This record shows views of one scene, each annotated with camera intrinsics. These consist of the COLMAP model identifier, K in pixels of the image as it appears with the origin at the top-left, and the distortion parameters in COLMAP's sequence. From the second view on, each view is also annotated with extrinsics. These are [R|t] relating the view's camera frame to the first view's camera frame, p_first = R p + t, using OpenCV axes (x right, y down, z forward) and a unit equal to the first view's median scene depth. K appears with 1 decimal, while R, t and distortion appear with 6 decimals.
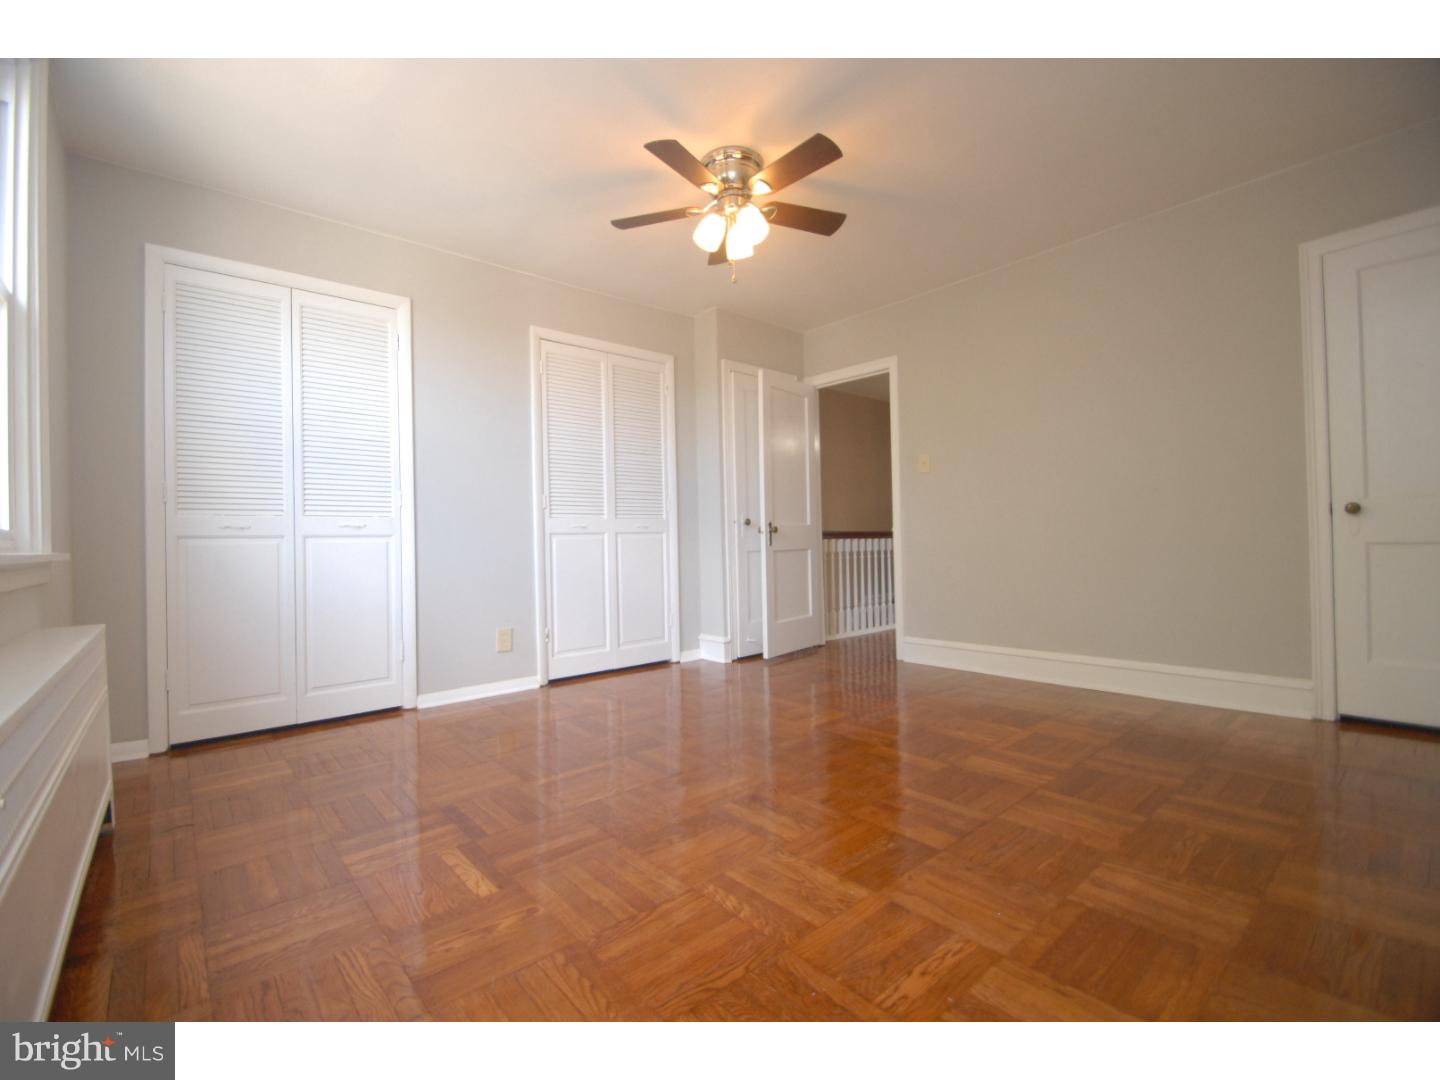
lens RADIAL K [[633.4, 0, 704.2], [0, 633.4, 538.0], [0, 0, 1]] dist [0.018615, -0.019936]
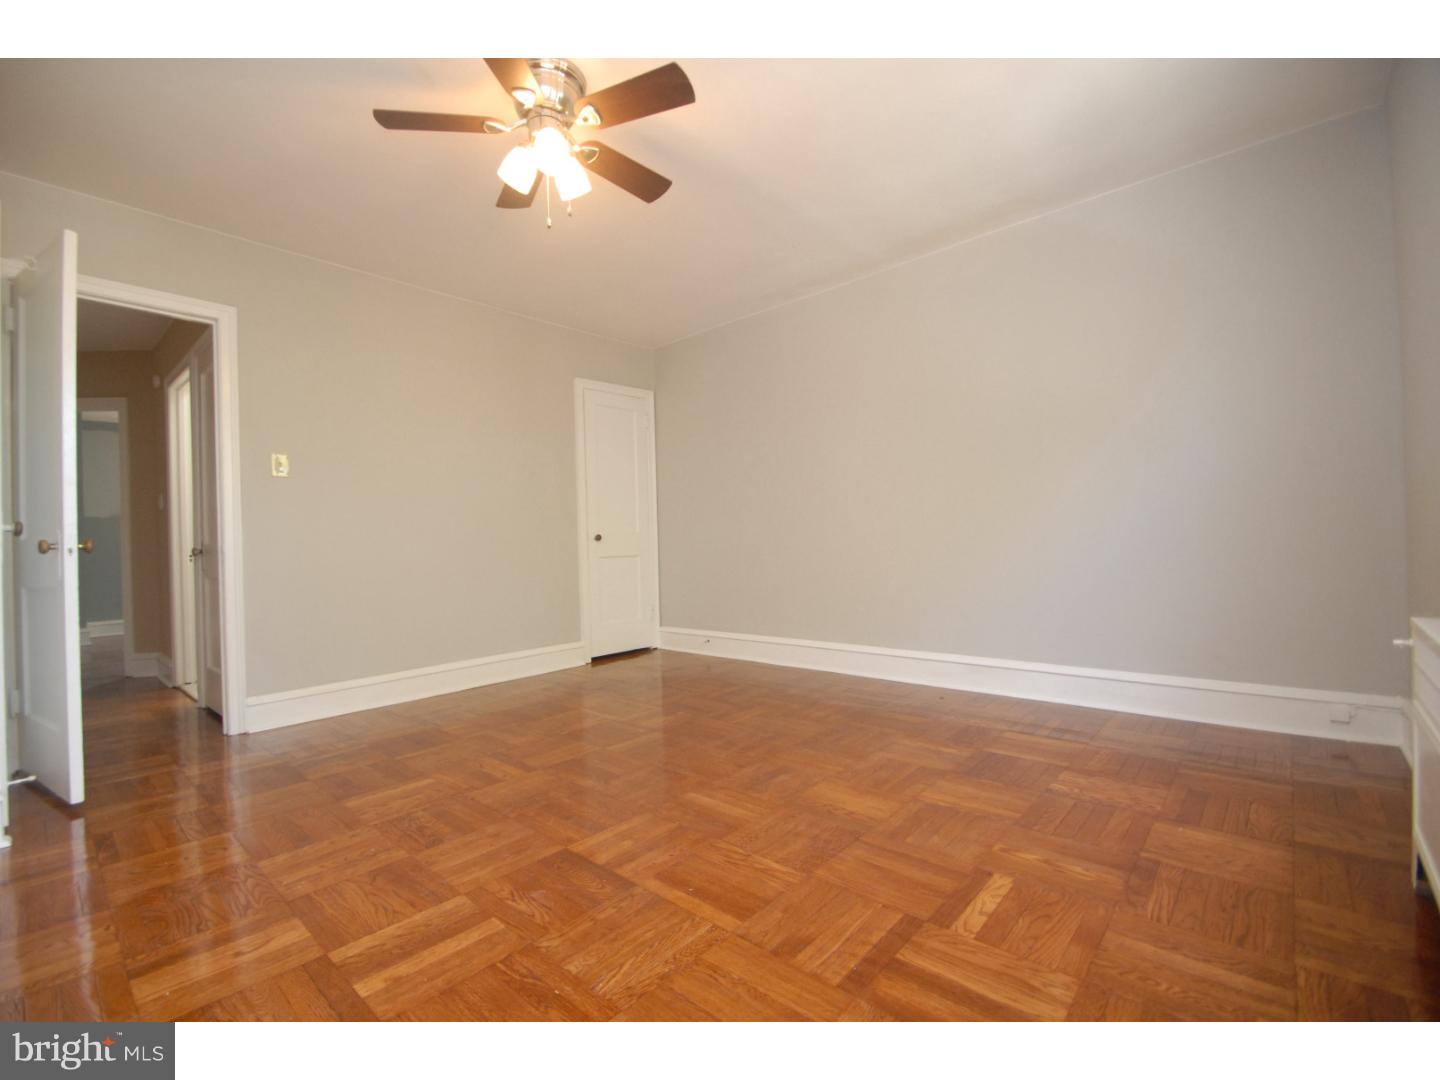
lens RADIAL K [[633.4, 0, 704.2], [0, 633.4, 538.0], [0, 0, 1]] dist [0.018615, -0.019936]
pose [[-0.128899, 0.036827, 0.990974, -1.107650], [0.027939, 0.999048, -0.033493, 0.027989], [-0.991264, 0.023370, -0.129805, 1.350524]]
